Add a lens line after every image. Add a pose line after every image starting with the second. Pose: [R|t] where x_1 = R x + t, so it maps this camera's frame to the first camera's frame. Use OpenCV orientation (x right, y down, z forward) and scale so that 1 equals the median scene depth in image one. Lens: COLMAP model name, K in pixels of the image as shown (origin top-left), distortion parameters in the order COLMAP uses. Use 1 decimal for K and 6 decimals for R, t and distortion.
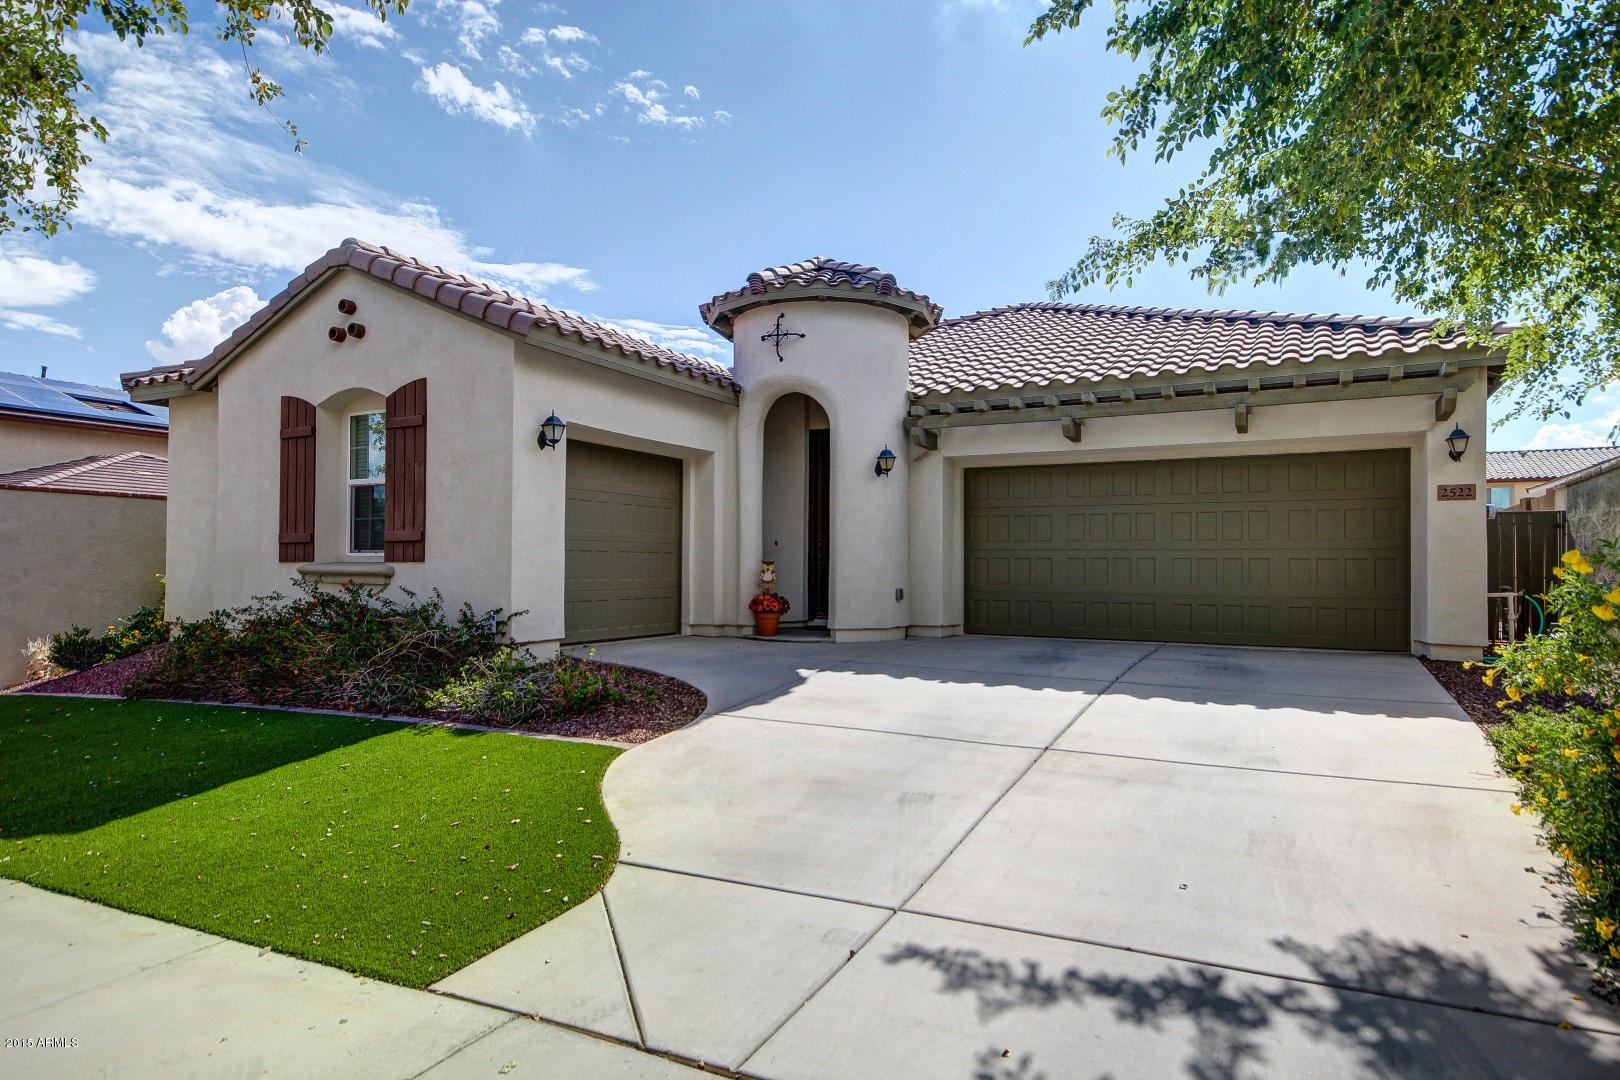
lens RADIAL K [[913.2, 0, 809.7], [0, 913.2, 539.9], [0, 0, 1]] dist [-0.008729, -0.001034]
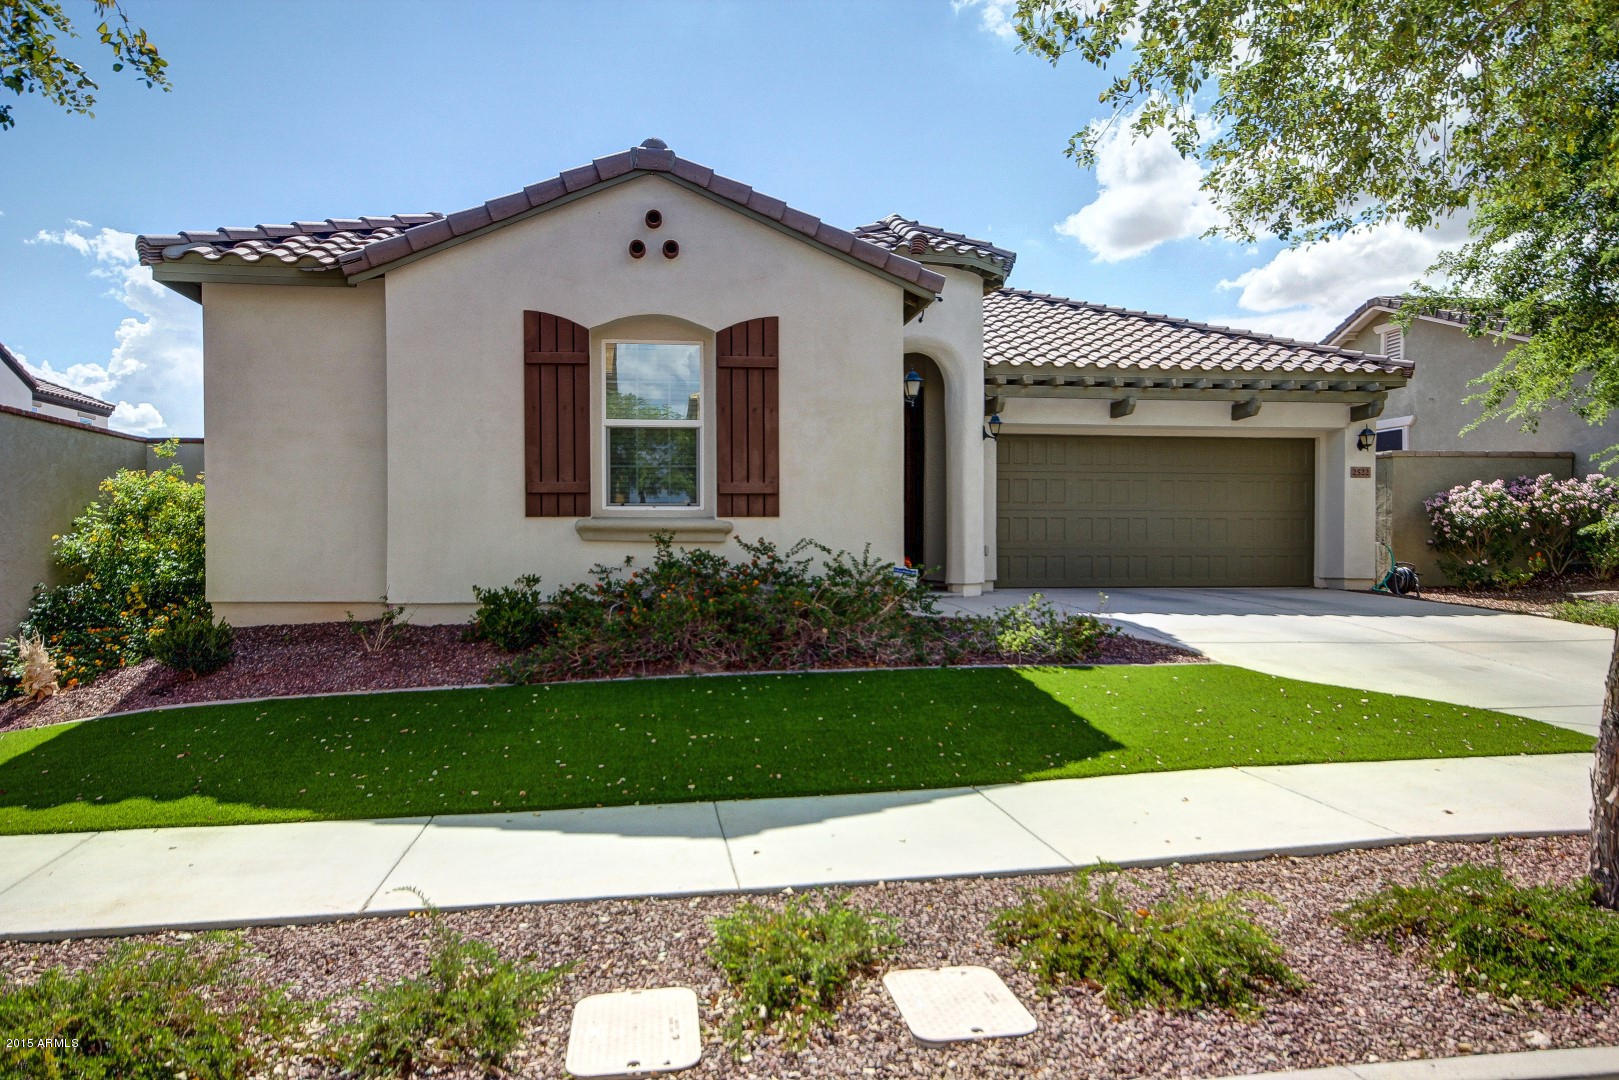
lens RADIAL K [[1150.8, 0, 811.5], [0, 1150.8, 543.5], [0, 0, 1]] dist [-0.003301, -0.001126]
pose [[0.819619, -0.007113, 0.572865, -0.995435], [-0.013302, 0.999417, 0.031442, 0.013294], [-0.572755, -0.033391, 0.819047, 0.018933]]
